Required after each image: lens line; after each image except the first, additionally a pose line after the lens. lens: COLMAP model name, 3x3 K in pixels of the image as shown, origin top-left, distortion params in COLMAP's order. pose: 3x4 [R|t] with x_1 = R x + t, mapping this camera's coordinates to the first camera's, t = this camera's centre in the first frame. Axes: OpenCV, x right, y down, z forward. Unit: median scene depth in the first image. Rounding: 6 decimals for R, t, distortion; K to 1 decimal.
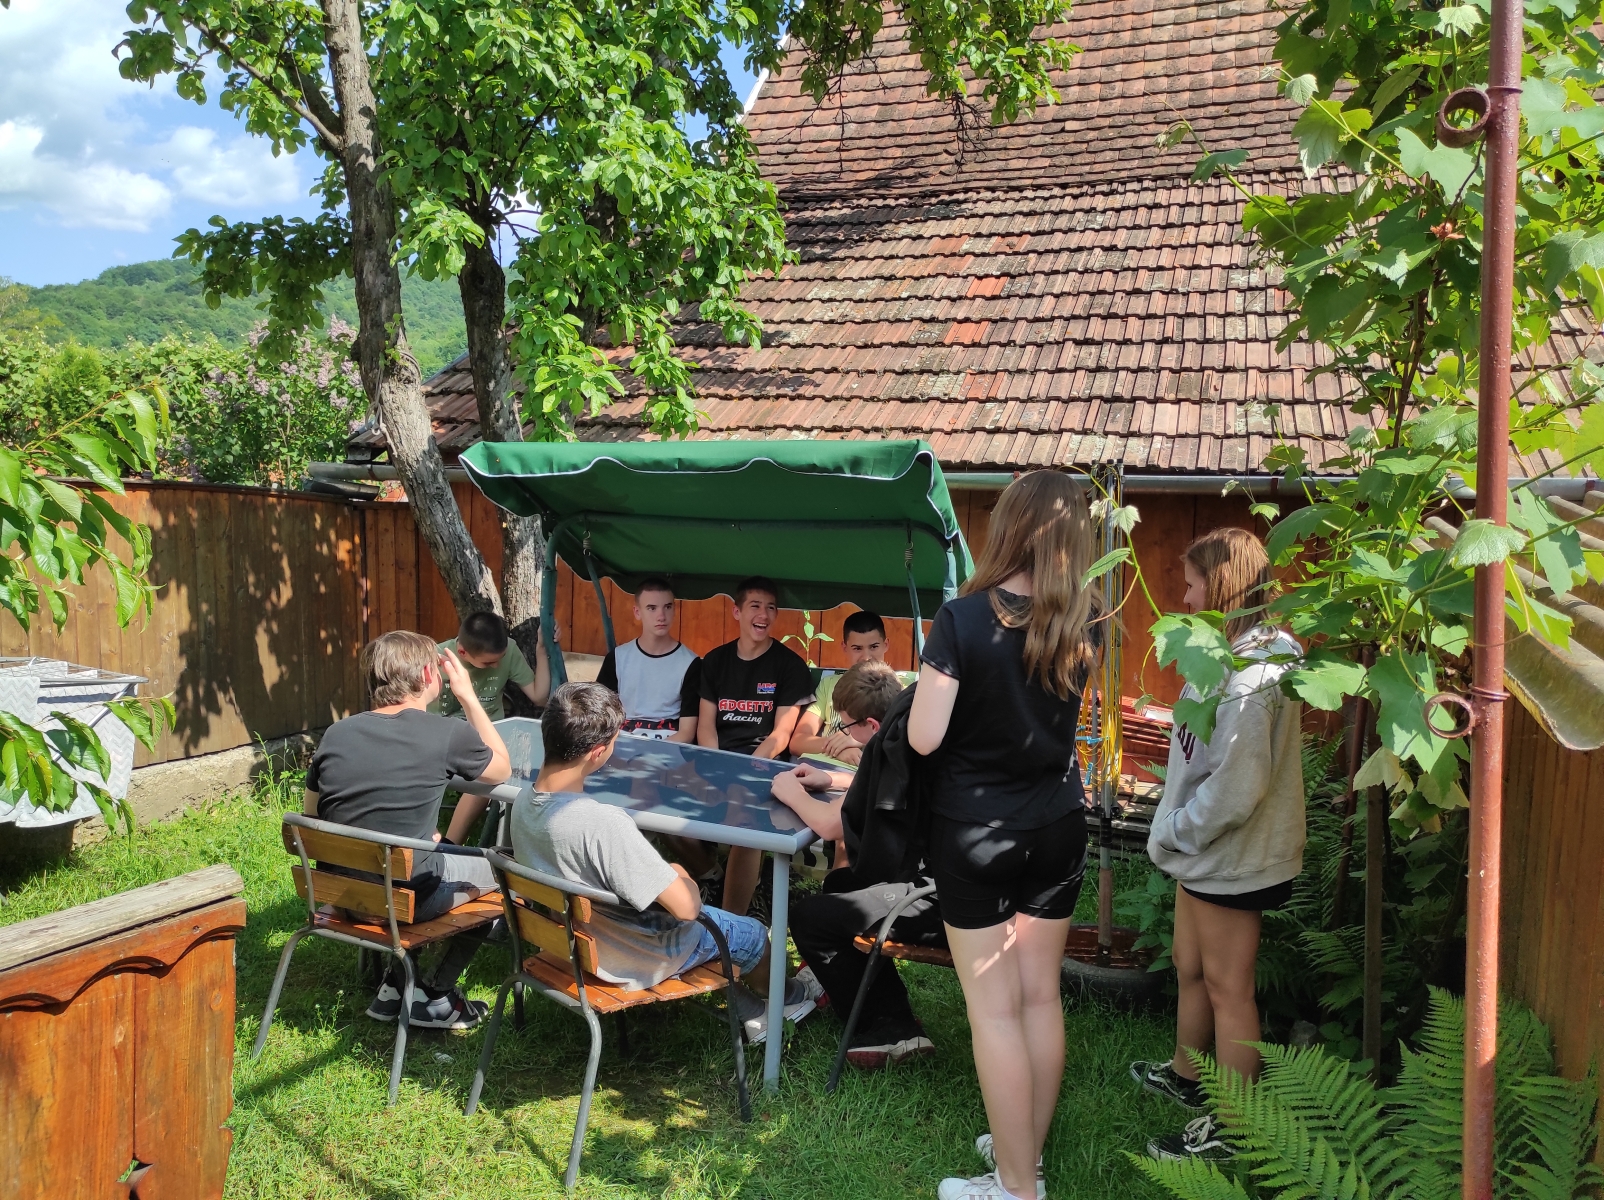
lens RADIAL K [[1145.2, 0, 798.5], [0, 1145.2, 631.2], [0, 0, 1]] dist [0.043718, -0.054239]
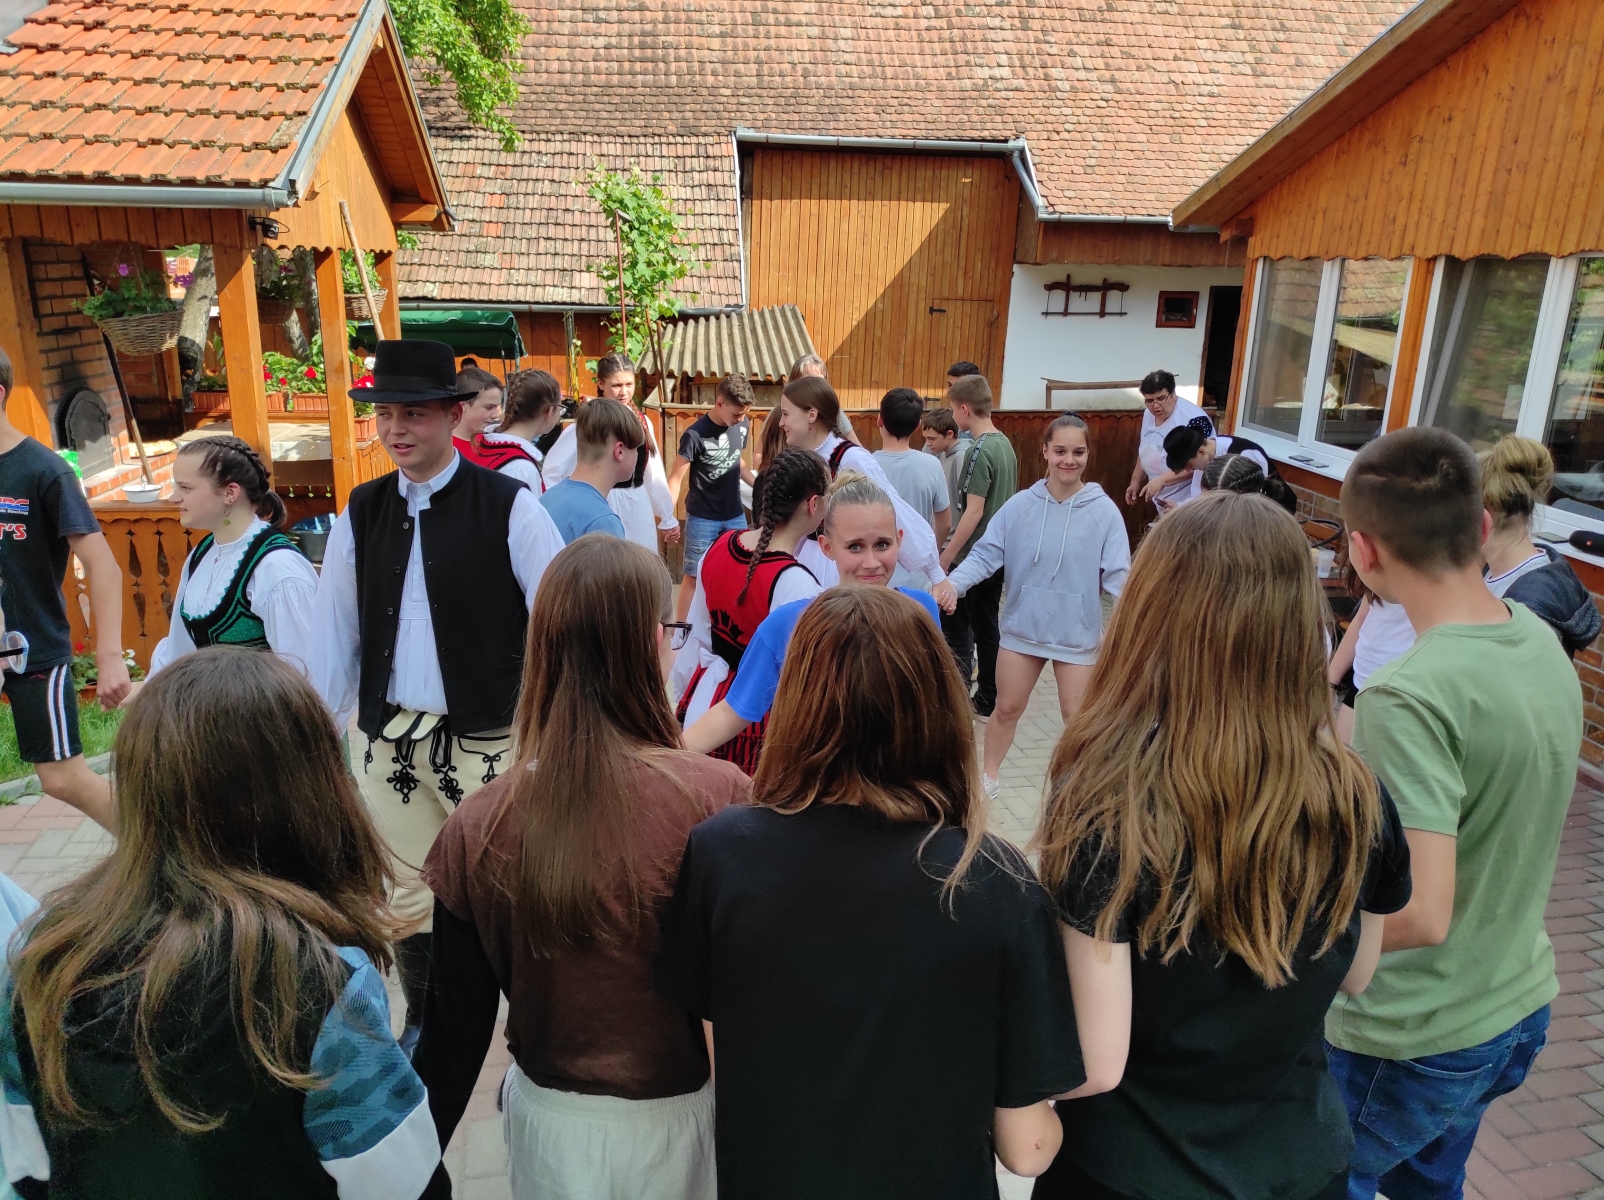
lens RADIAL K [[1168.5, 0, 789.7], [0, 1168.5, 604.0], [0, 0, 1]] dist [0.068518, -0.045676]
pose [[0.895697, -0.132346, 0.424512, -0.348071], [0.053042, 0.979665, 0.193504, 0.027040], [-0.441489, -0.150804, 0.884503, -1.177518]]
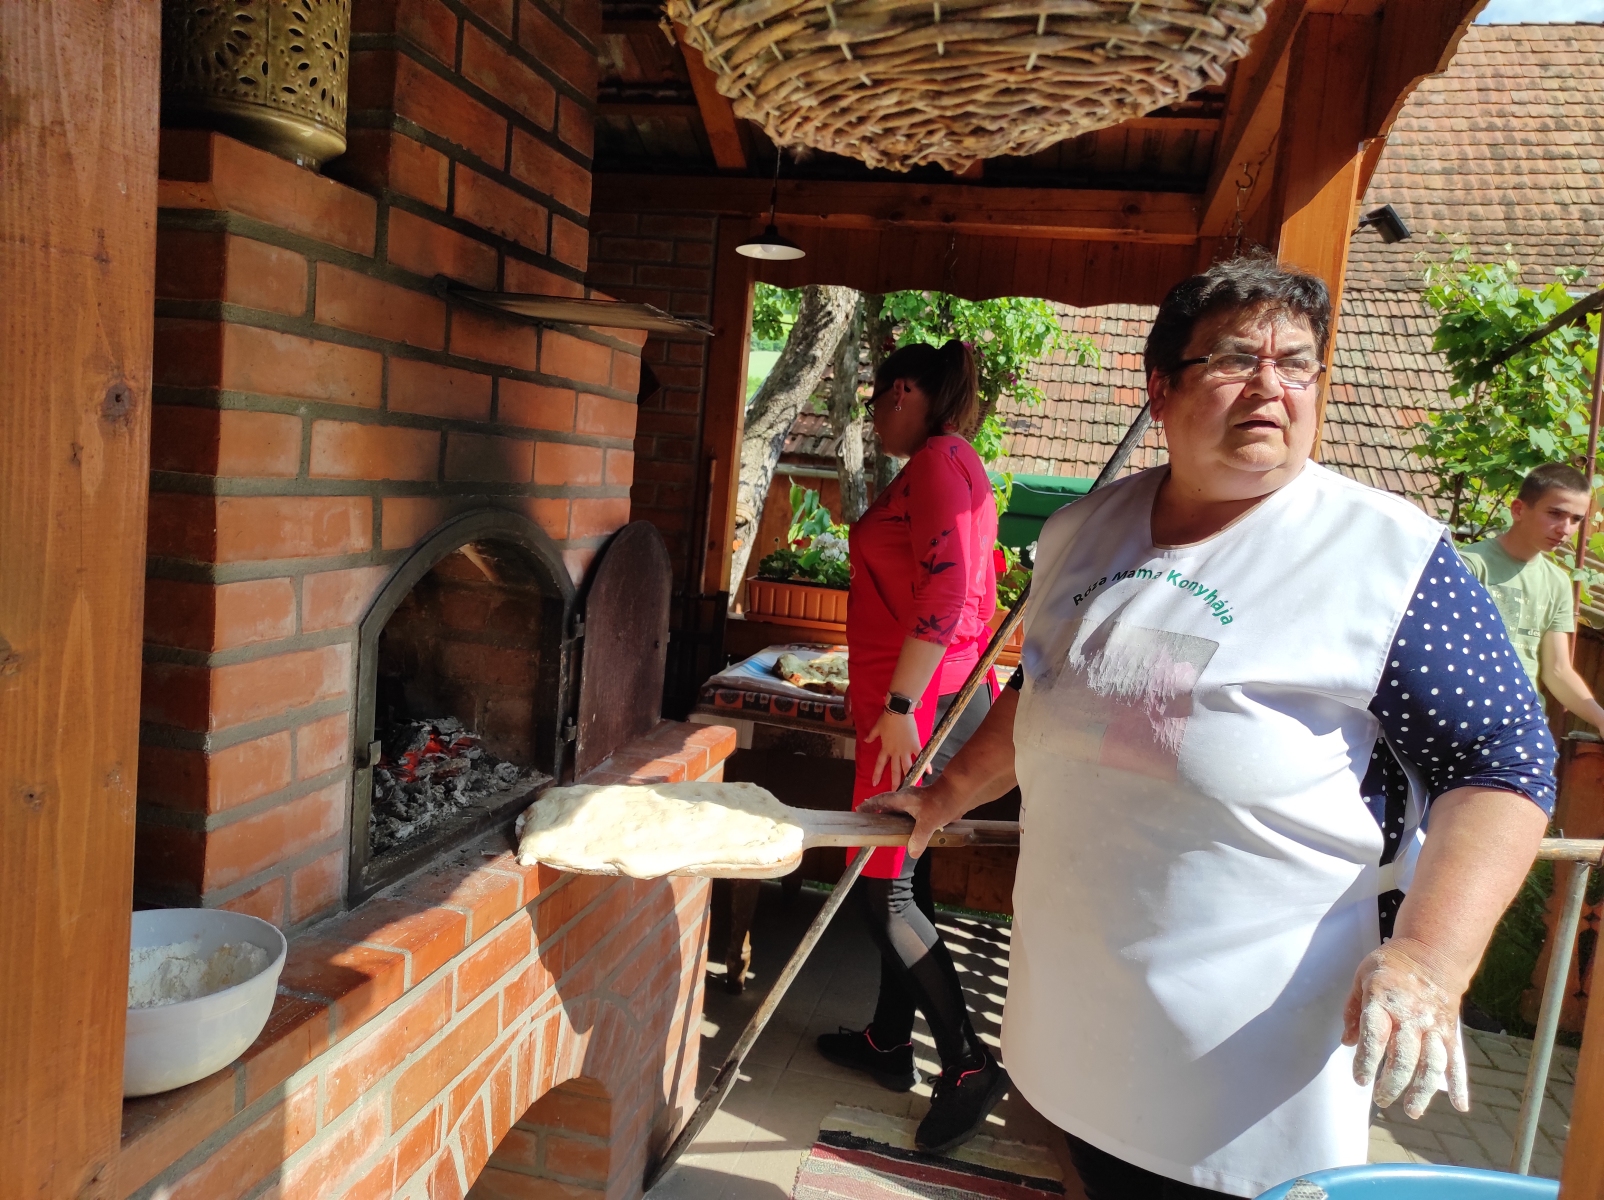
lens RADIAL K [[1174.8, 0, 799.8], [0, 1174.8, 596.8], [0, 0, 1]] dist [0.035057, -0.012860]
pose [[0.992251, 0.053807, 0.111997, -0.389224], [-0.053720, 0.998549, -0.003794, 0.026942], [-0.112039, -0.002251, 0.993701, -0.430604]]
